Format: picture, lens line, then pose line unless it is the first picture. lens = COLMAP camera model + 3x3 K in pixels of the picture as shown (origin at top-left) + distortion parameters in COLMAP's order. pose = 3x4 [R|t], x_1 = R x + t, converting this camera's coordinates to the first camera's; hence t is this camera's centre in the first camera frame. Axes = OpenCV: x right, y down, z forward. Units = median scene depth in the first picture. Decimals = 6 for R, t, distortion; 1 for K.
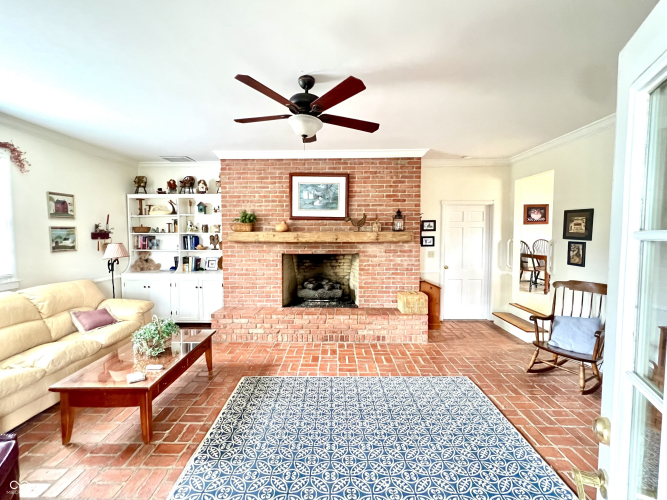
lens RADIAL K [[289.1, 0, 333.5], [0, 289.1, 250.0], [0, 0, 1]] dist [0.002723, 0.000030]
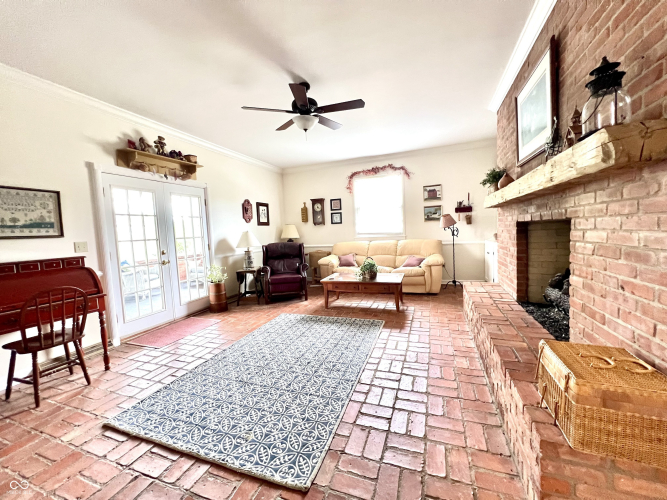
lens RADIAL K [[268.3, 0, 333.0], [0, 268.3, 250.5], [0, 0, 1]] dist [0.001017, 0.000844]
pose [[-0.333024, 0.092566, -0.938364, 0.705016], [-0.011211, 0.994711, 0.102103, 0.022068], [0.942852, 0.044523, -0.330225, 1.013654]]
